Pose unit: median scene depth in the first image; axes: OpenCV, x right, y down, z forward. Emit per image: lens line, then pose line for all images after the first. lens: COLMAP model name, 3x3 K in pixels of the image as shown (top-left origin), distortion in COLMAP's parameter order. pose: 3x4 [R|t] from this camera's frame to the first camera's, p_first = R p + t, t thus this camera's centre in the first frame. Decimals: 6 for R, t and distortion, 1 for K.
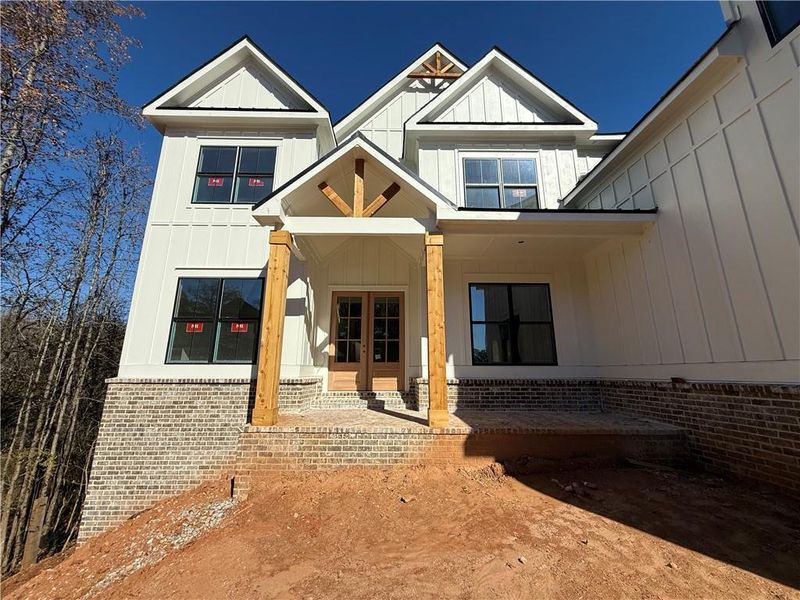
lens RADIAL K [[314.1, 0, 398.3], [0, 314.1, 300.4], [0, 0, 1]] dist [0.000198, 0.000097]
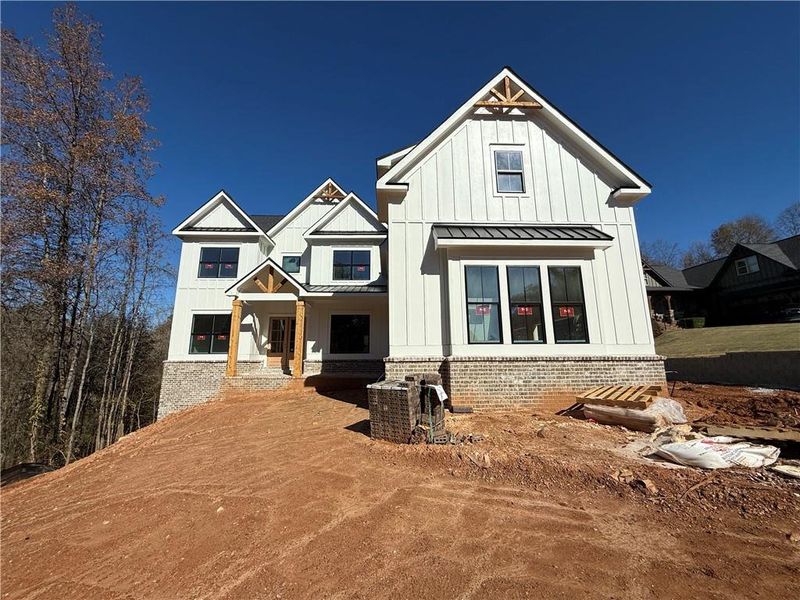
lens RADIAL K [[314.1, 0, 400.5], [0, 314.1, 299.6], [0, 0, 1]] dist [0.000198, 0.000097]
pose [[0.999712, -0.005025, 0.023472, 0.629926], [0.004173, 0.999335, 0.036216, -0.229649], [-0.023639, -0.036108, 0.999068, -1.106204]]
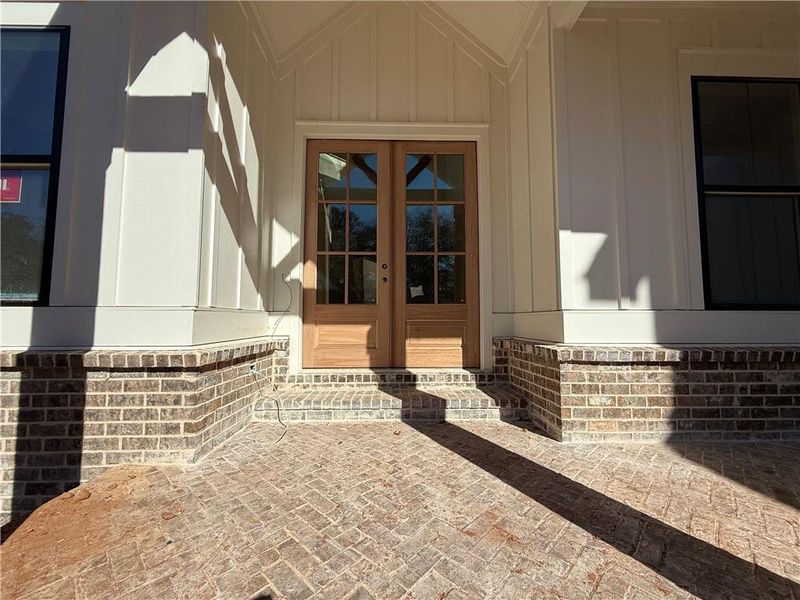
lens RADIAL K [[314.1, 0, 398.4], [0, 314.1, 299.6], [0, 0, 1]] dist [0.000198, 0.000097]
pose [[0.999979, -0.000828, 0.006411, -0.099555], [-0.000189, 0.987607, 0.156946, 0.131124], [-0.006462, -0.156944, 0.987586, 0.610523]]
